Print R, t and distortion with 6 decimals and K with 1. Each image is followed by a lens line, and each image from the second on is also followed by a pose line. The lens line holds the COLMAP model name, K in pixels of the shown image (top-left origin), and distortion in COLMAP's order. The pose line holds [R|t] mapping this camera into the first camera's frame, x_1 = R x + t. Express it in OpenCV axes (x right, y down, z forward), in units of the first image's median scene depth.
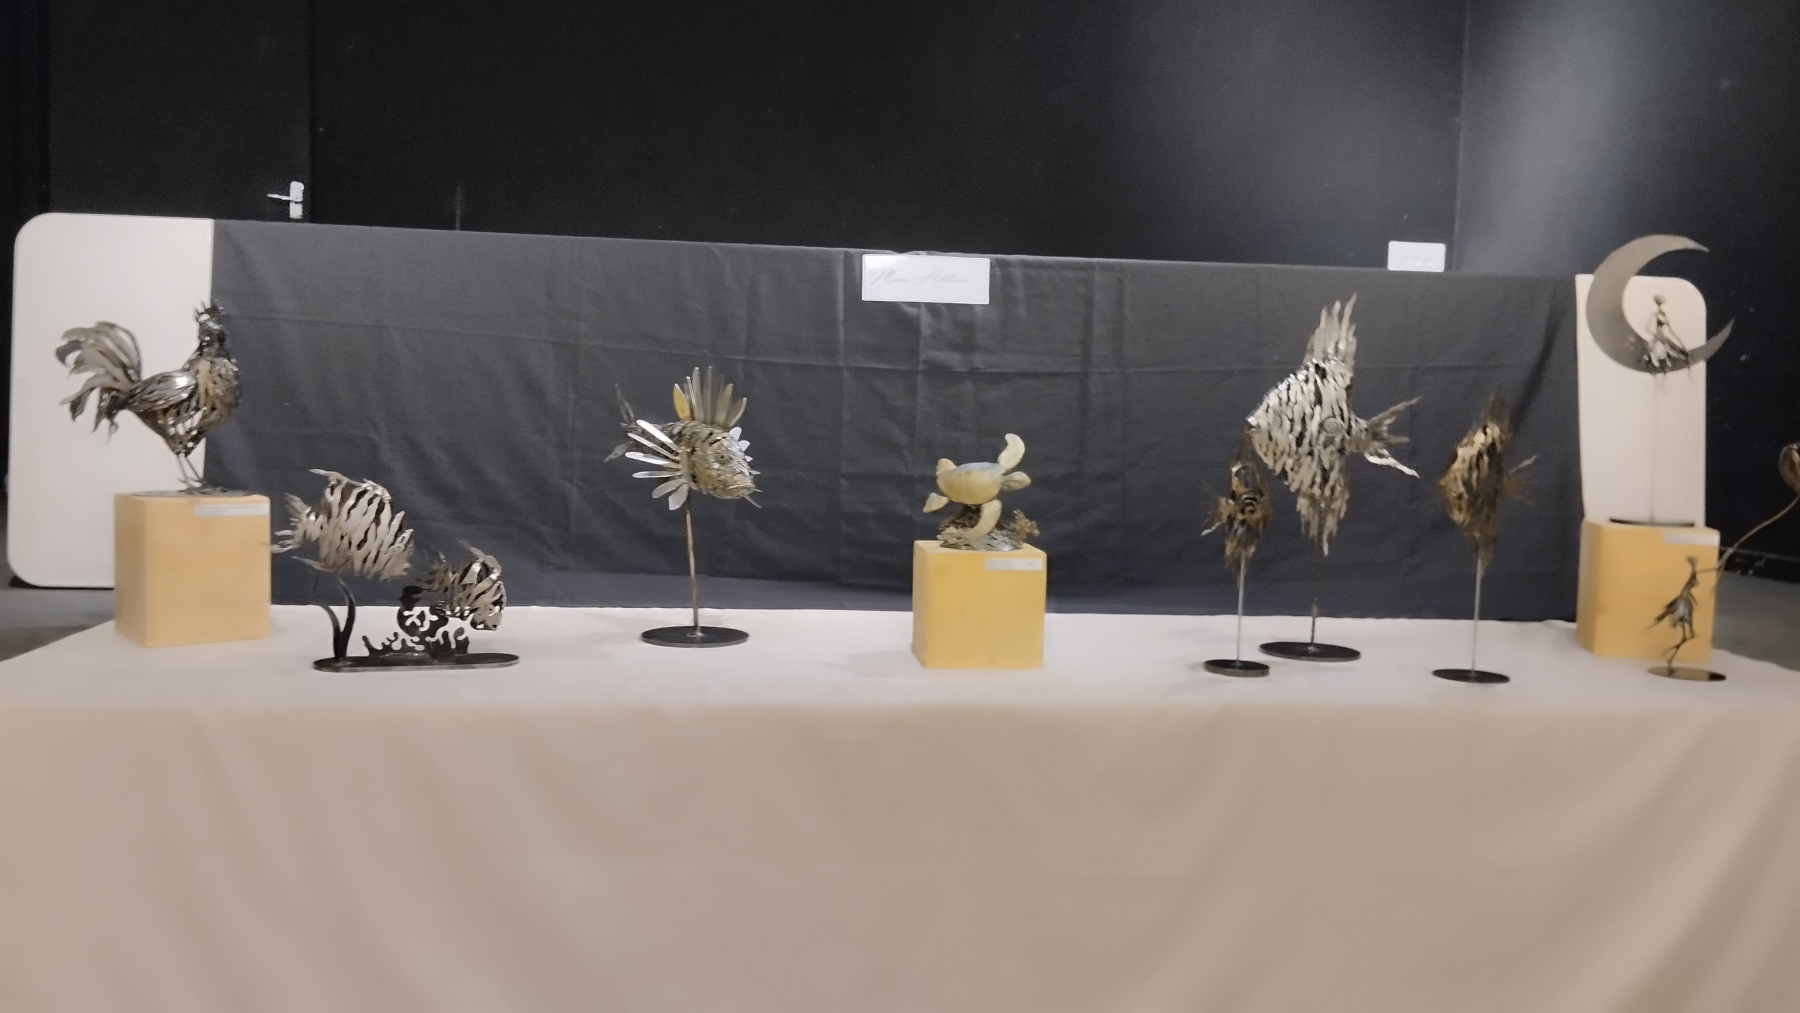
lens RADIAL K [[1508.2, 0, 900.1], [0, 1508.2, 507.4], [0, 0, 1]] dist [0.073703, -0.143915]
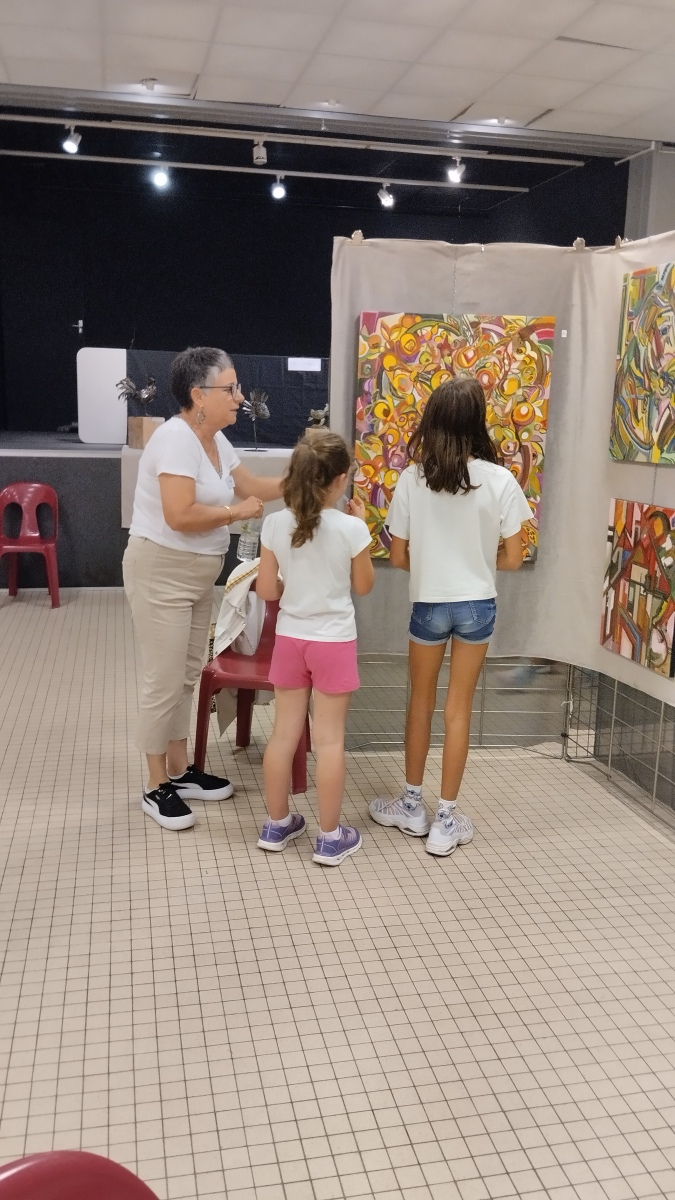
lens RADIAL K [[1005.5, 0, 339.2], [0, 1005.5, 601.2], [0, 0, 1]] dist [0.073703, -0.143915]
pose [[0.996088, -0.016854, 0.086742, -0.131691], [0.005873, 0.992099, 0.125321, 0.130234], [-0.088169, -0.124322, 0.988317, -1.677752]]
